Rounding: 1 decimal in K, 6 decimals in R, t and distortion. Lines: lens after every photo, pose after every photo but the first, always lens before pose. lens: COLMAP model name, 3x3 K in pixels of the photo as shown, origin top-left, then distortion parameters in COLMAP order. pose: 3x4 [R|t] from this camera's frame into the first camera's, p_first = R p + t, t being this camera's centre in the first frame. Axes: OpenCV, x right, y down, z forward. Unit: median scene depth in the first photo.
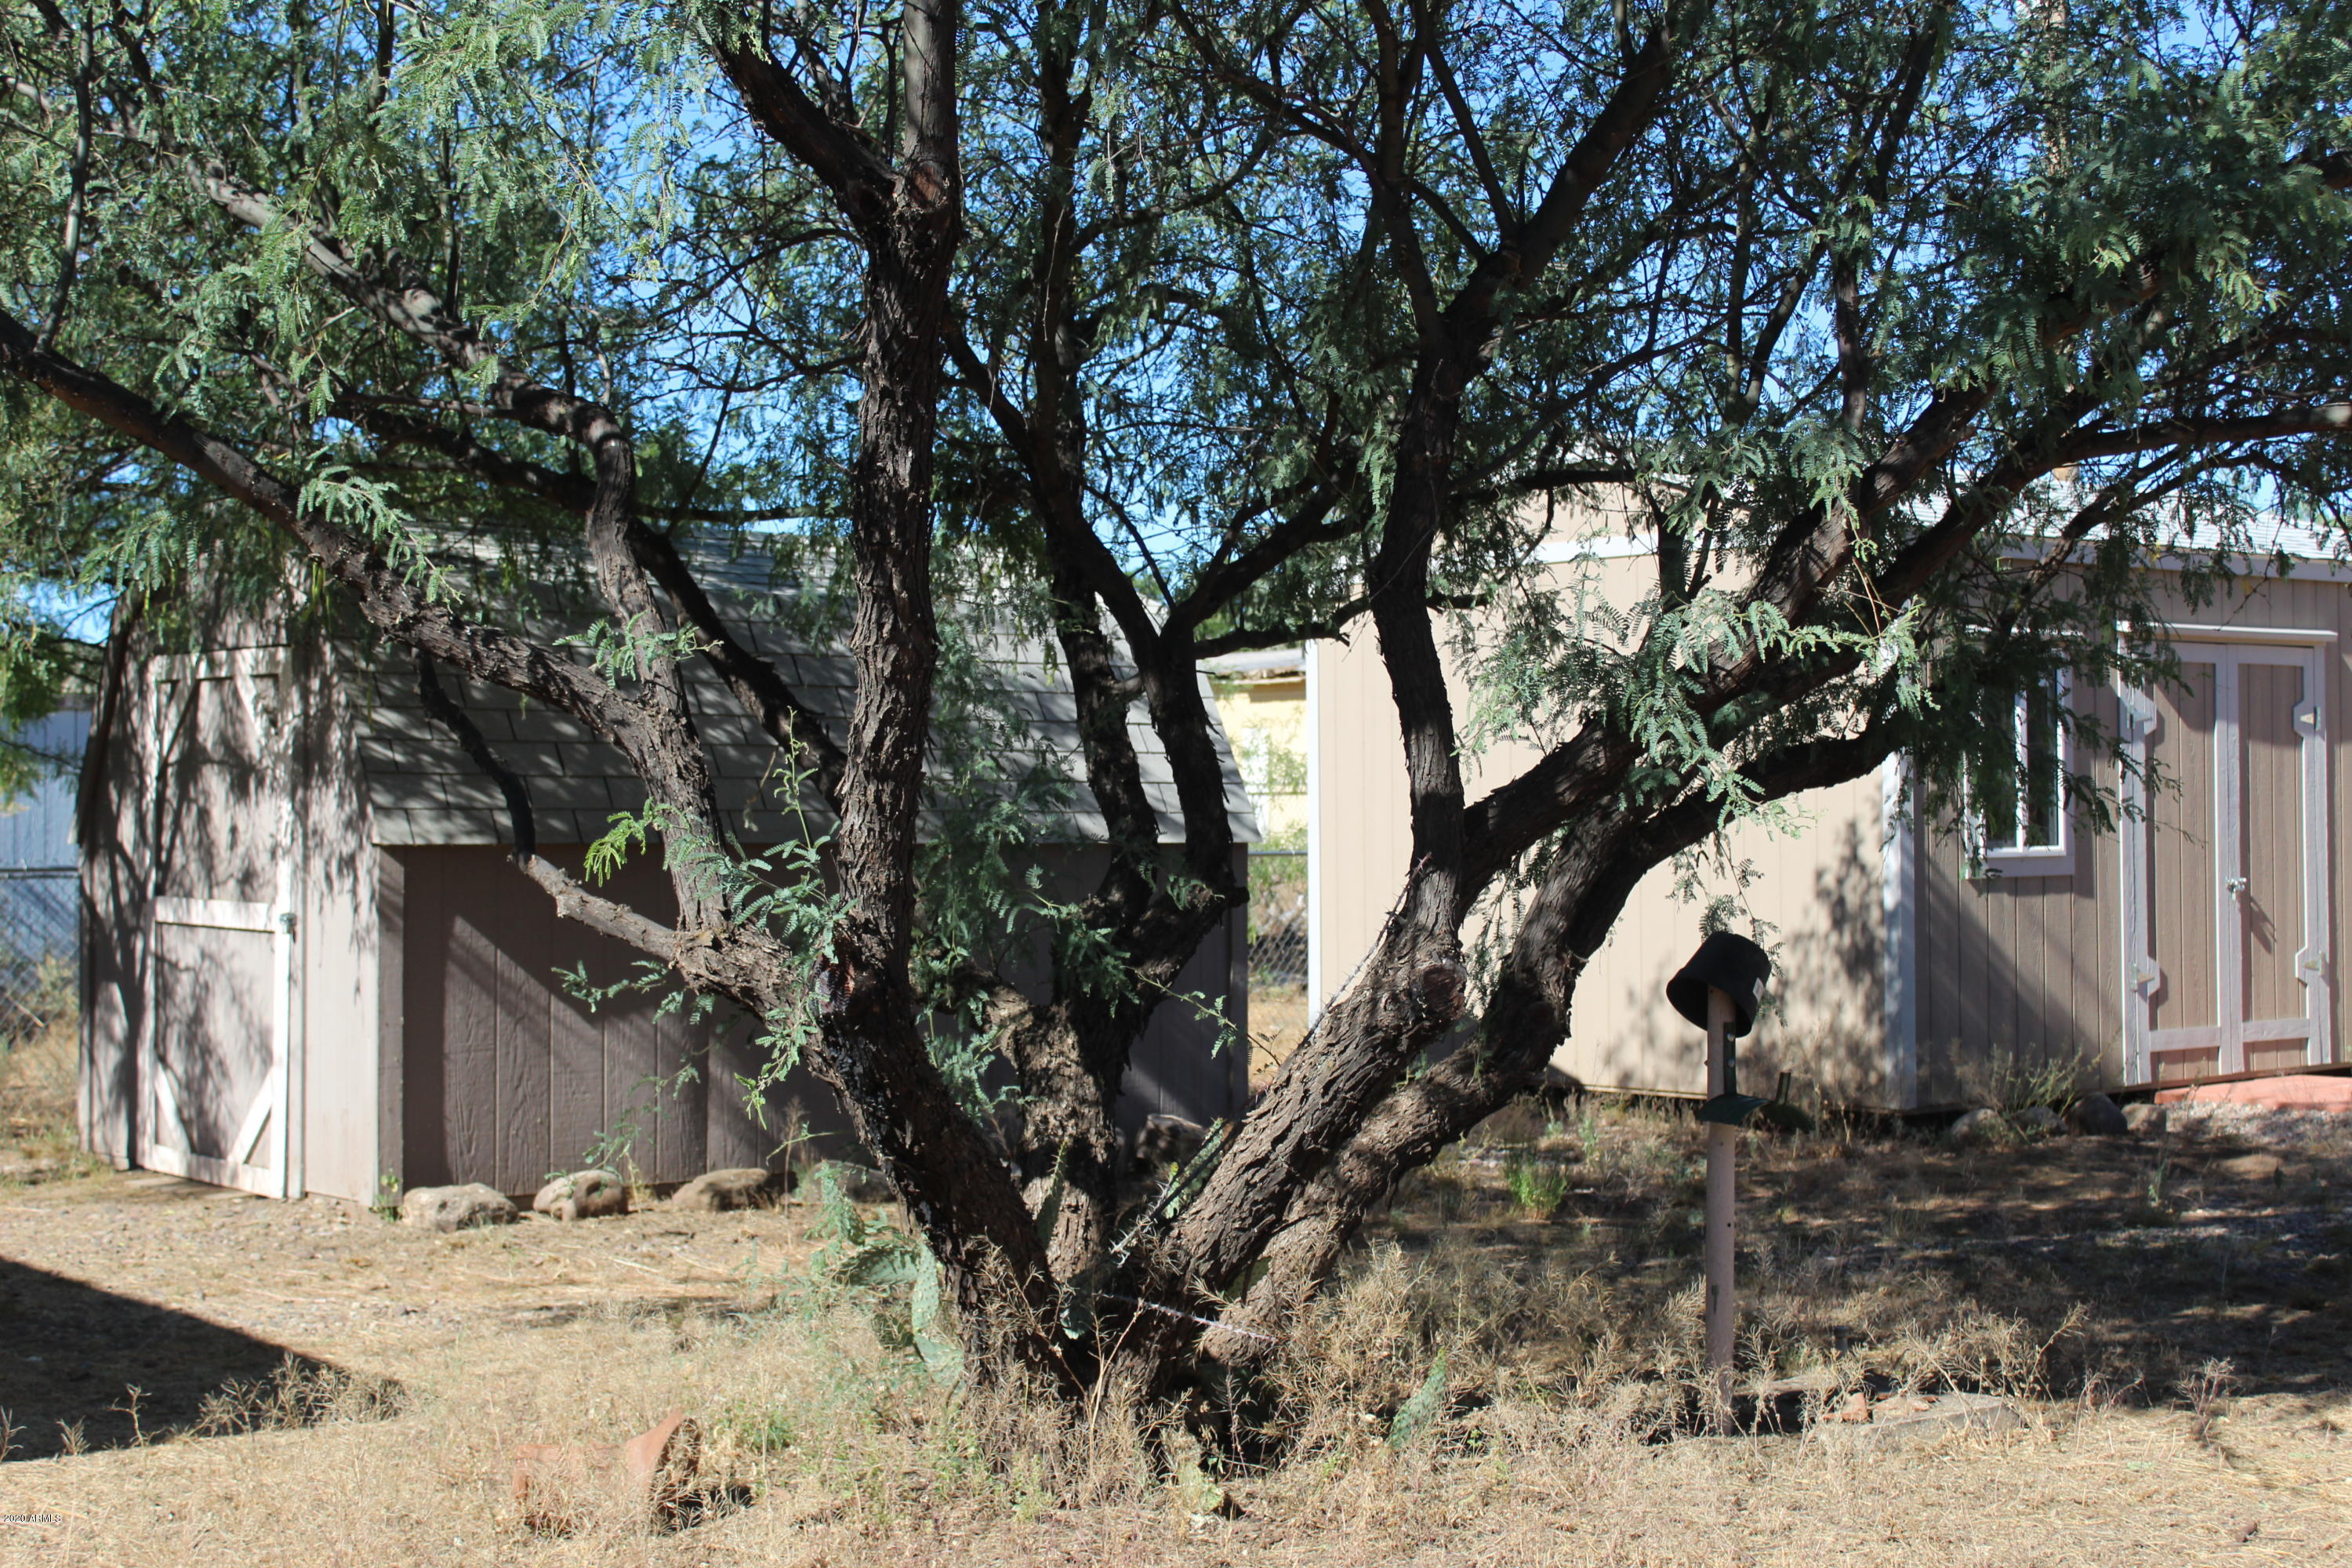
lens RADIAL K [[2038.0, 0, 1176.0], [0, 2038.0, 776.1], [0, 0, 1]] dist [0.005970, -0.005768]
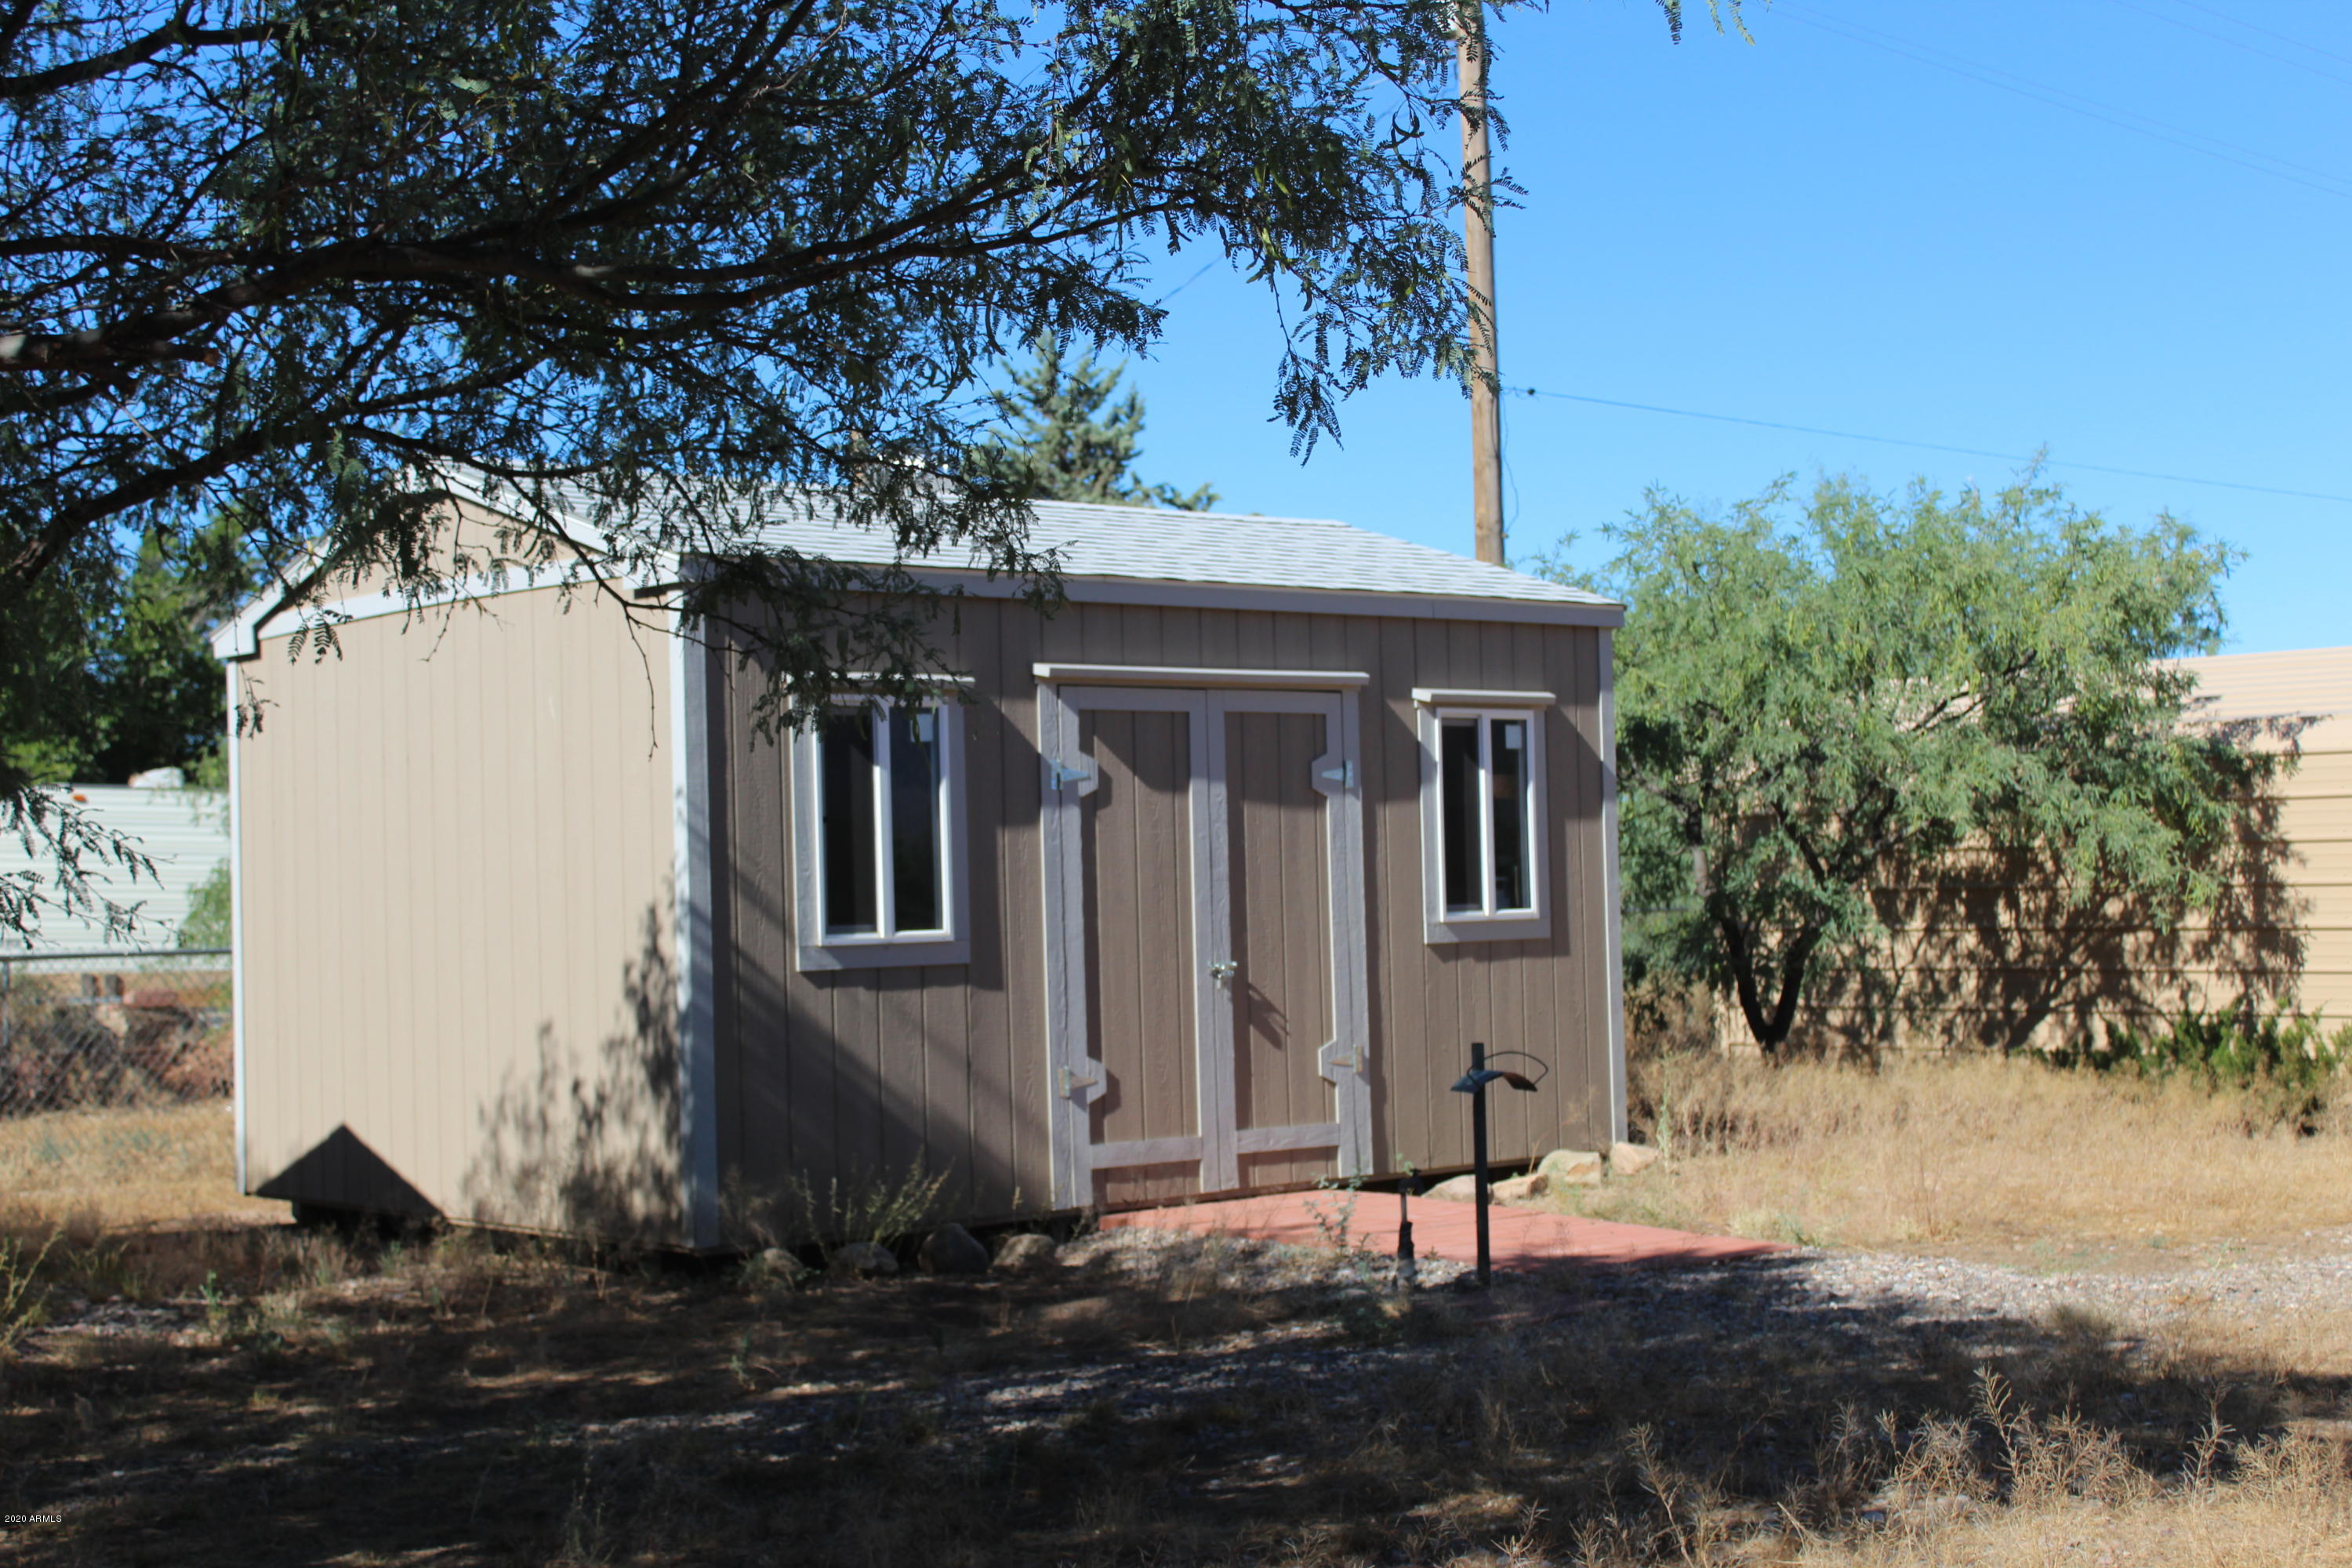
lens RADIAL K [[2038.0, 0, 1175.9], [0, 2038.0, 792.0], [0, 0, 1]] dist [0.005970, -0.005768]
pose [[0.999903, -0.013836, 0.001728, 0.512195], [0.013867, 0.999712, -0.019565, -0.005152], [-0.001457, 0.019587, 0.999807, 0.146053]]
